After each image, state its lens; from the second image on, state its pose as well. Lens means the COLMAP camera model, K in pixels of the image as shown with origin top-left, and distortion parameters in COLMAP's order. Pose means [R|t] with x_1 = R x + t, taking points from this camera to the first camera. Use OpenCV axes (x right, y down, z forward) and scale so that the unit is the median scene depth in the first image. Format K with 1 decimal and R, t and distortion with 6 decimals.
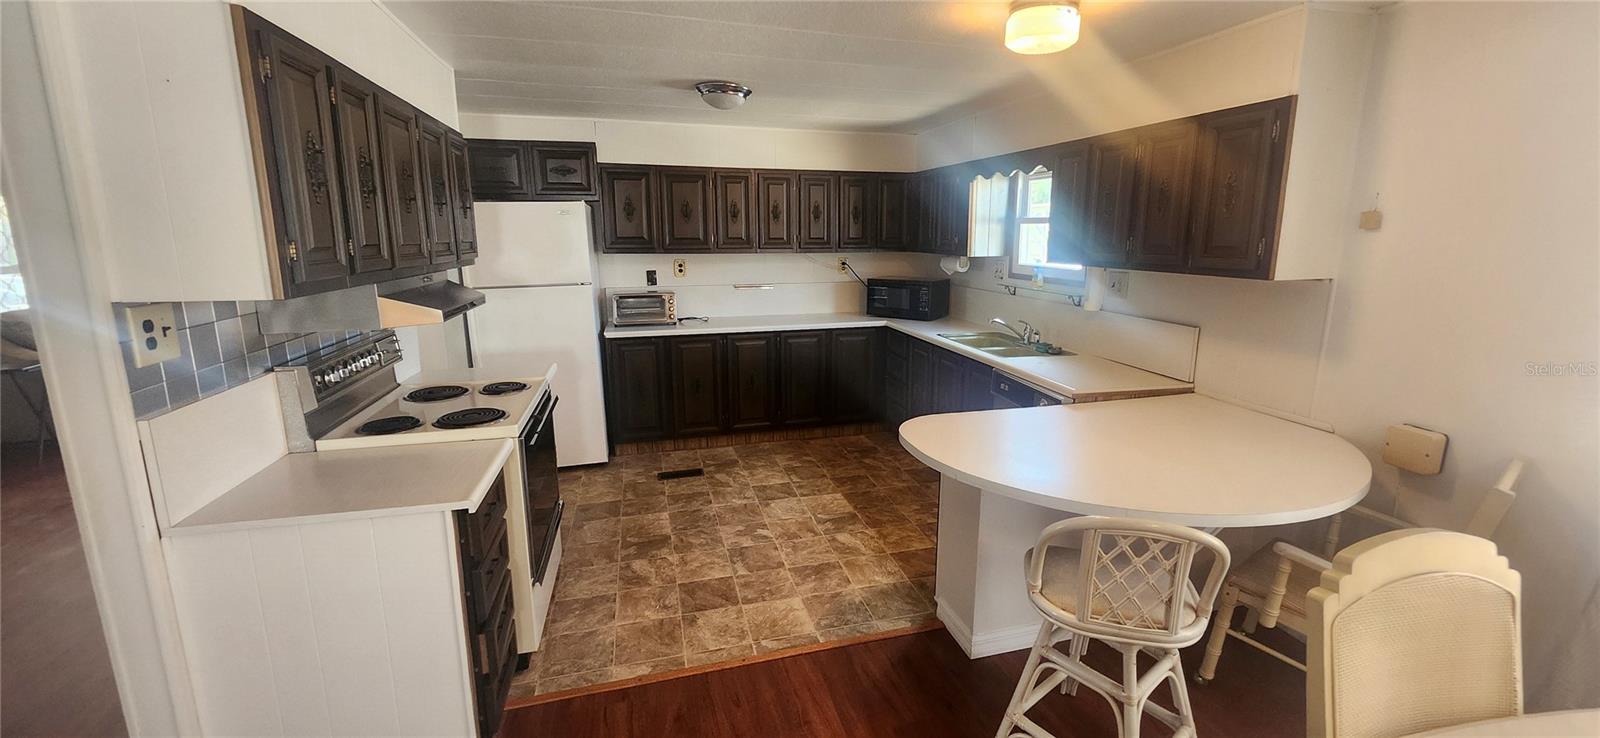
lens RADIAL K [[629.3, 0, 804.1], [0, 629.3, 355.2], [0, 0, 1]] dist [-0.001323, 0.001683]
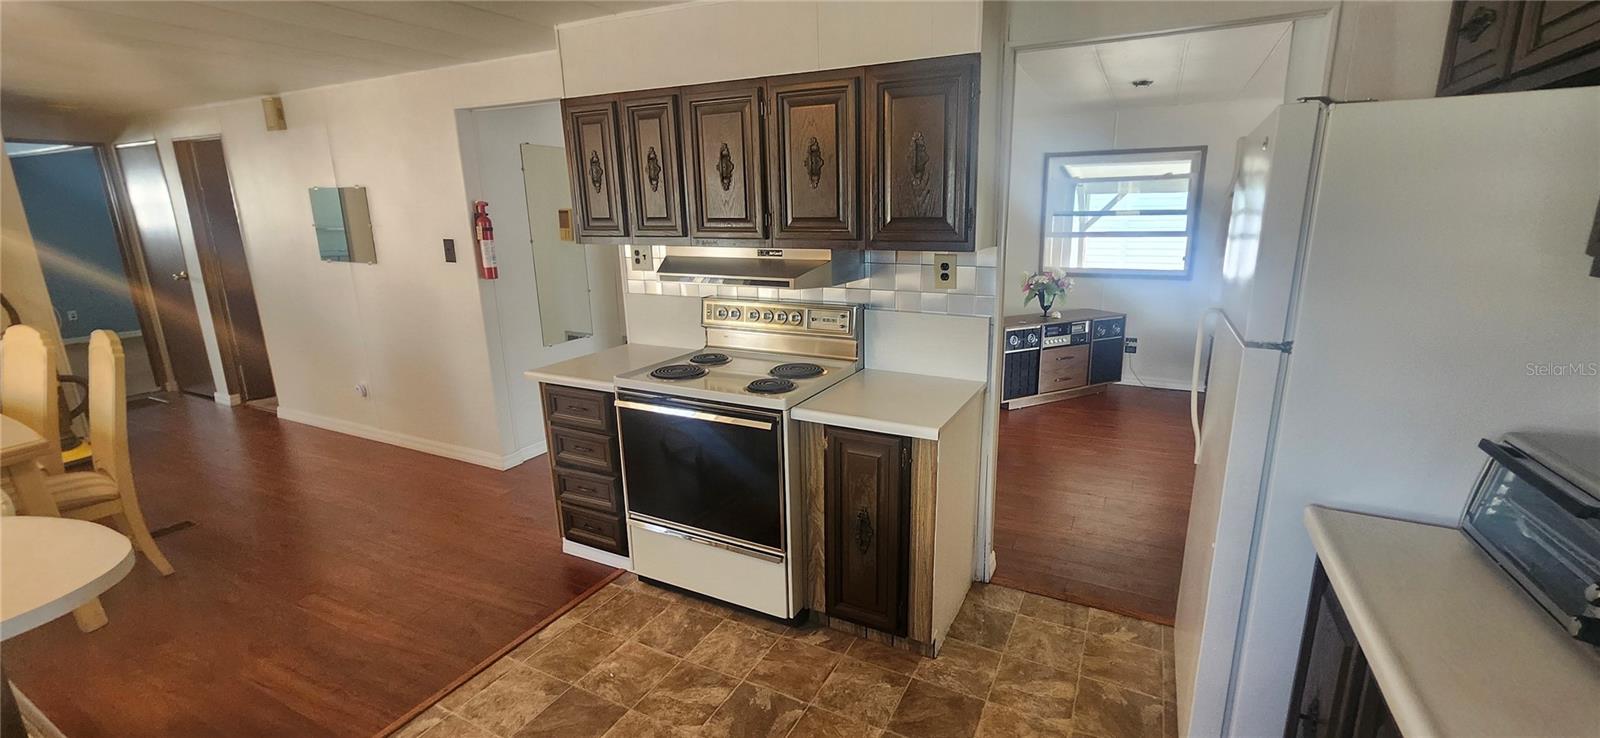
lens RADIAL K [[629.3, 0, 826.5], [0, 629.3, 358.8], [0, 0, 1]] dist [-0.001323, 0.001683]
pose [[-0.646554, 0.184792, -0.740148, 0.068217], [-0.132289, 0.928360, 0.347344, -0.178279], [0.751311, 0.322490, -0.575789, 0.929015]]
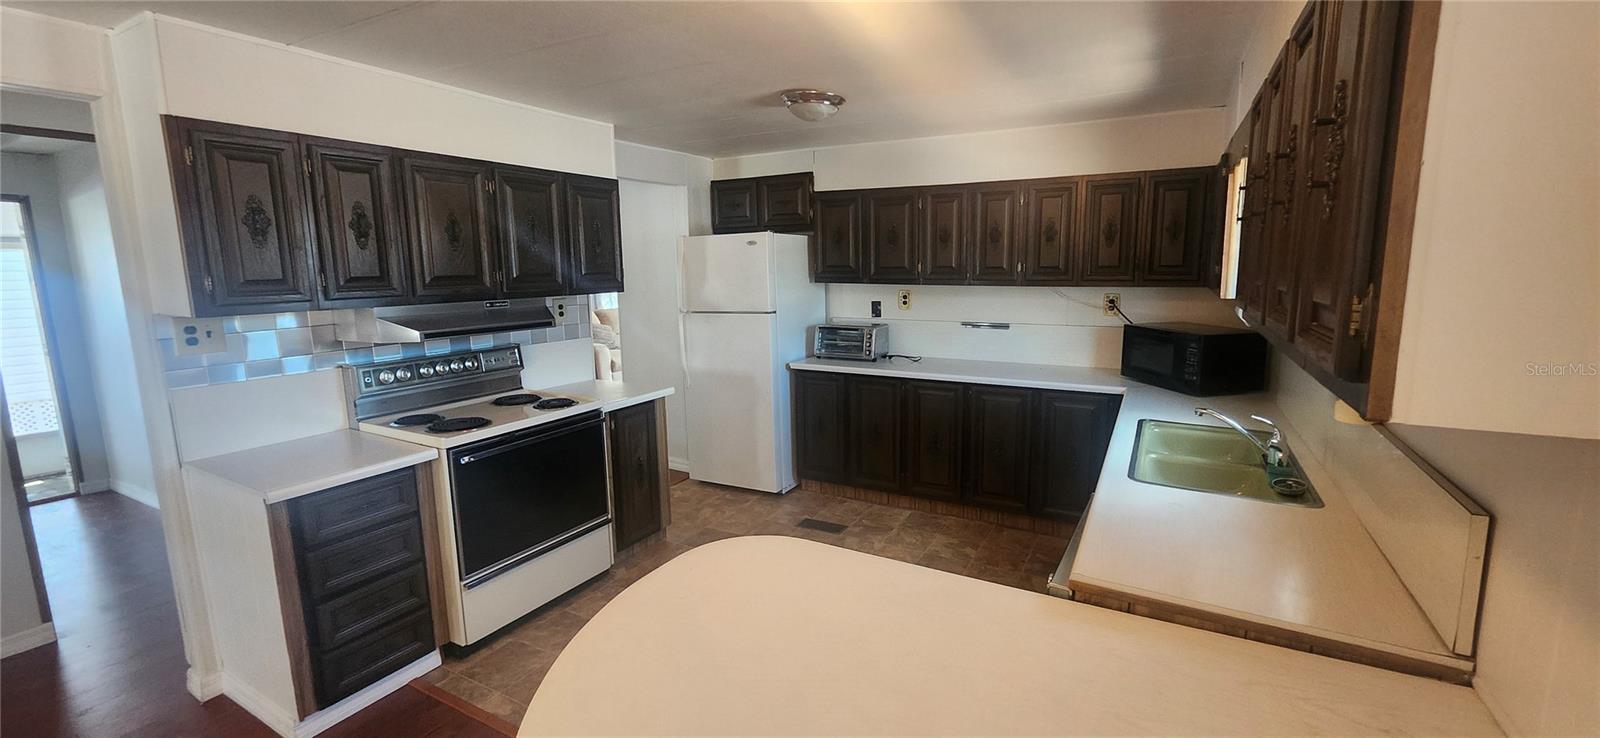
lens RADIAL K [[629.3, 0, 827.5], [0, 629.3, 357.4], [0, 0, 1]] dist [-0.001323, 0.001683]
pose [[0.734265, 0.097576, -0.671814, 0.371666], [-0.120531, 0.992632, 0.012436, -0.060939], [0.668077, 0.071843, 0.740616, 0.293825]]
